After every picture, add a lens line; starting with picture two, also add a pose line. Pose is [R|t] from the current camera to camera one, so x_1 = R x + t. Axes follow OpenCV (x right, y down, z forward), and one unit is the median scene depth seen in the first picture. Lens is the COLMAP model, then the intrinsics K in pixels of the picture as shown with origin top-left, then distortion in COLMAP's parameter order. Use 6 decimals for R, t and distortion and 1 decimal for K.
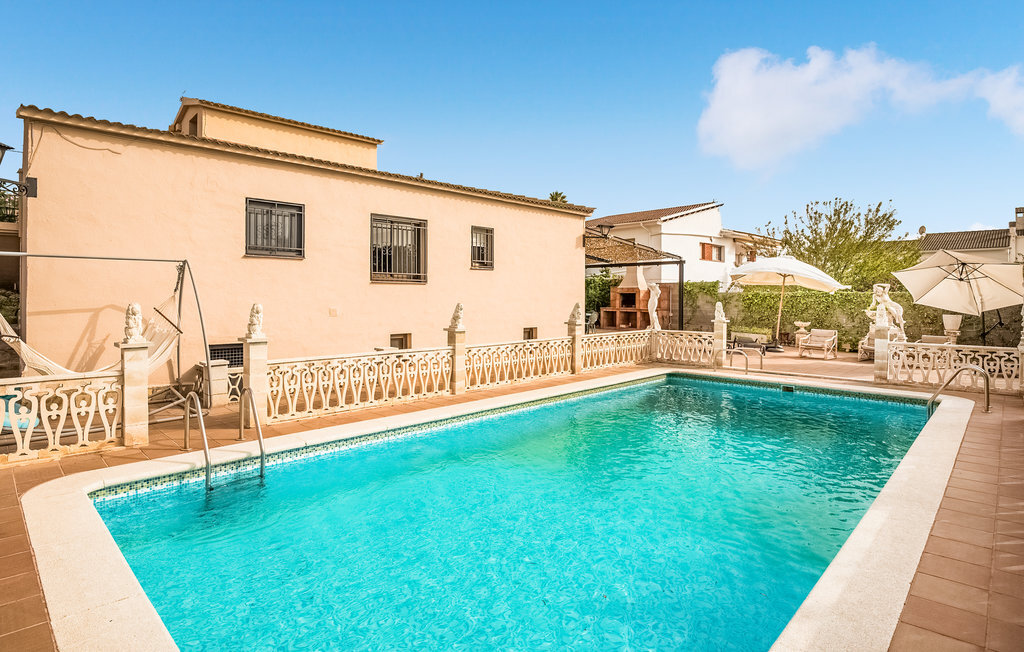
lens RADIAL K [[520.0, 0, 505.8], [0, 520.0, 321.2], [0, 0, 1]] dist [-0.026886, -0.001794]
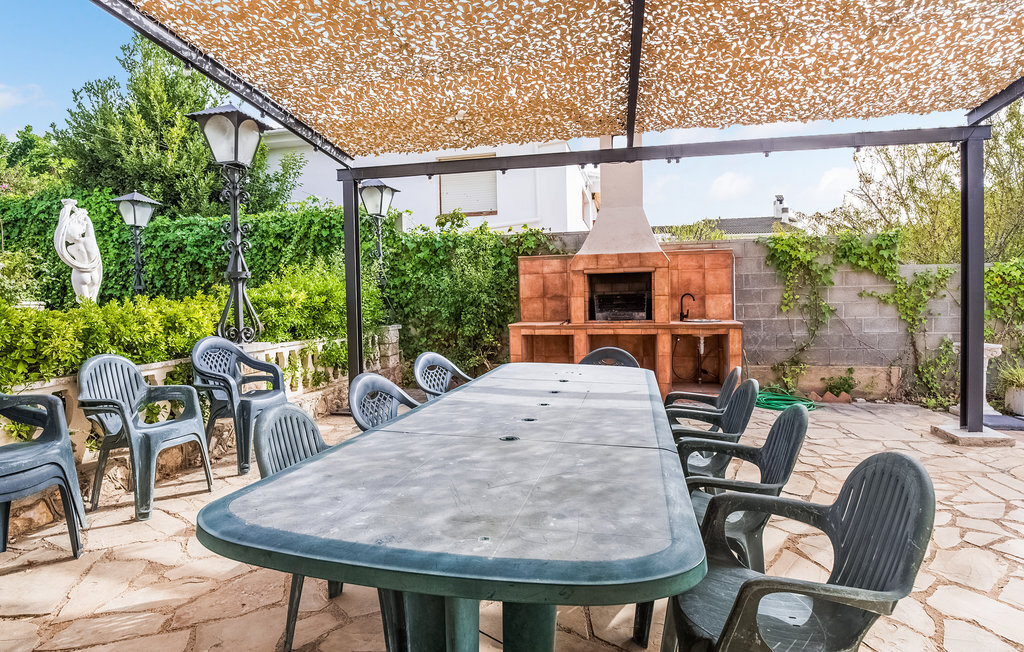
lens RADIAL K [[520.0, 0, 505.8], [0, 520.0, 321.2], [0, 0, 1]] dist [-0.026886, -0.001794]
pose [[0.841291, -0.050830, 0.538188, 0.035096], [0.050551, 0.998604, 0.015294, -0.063861], [-0.538214, 0.014339, 0.842686, 1.464595]]
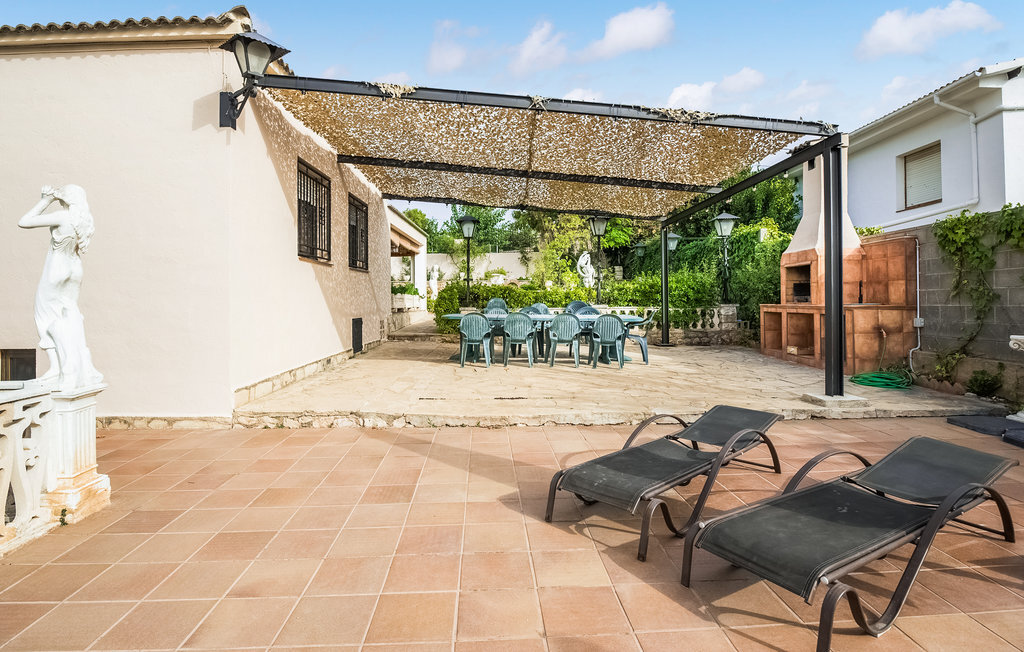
lens RADIAL K [[524.7, 0, 514.8], [0, 524.7, 297.0], [0, 0, 1]] dist [-0.025929, -0.001021]
pose [[0.722716, -0.017734, -0.690917, 0.655883], [-0.017231, 0.998898, -0.043663, -0.018388], [0.690930, 0.043461, 0.721614, 1.064872]]
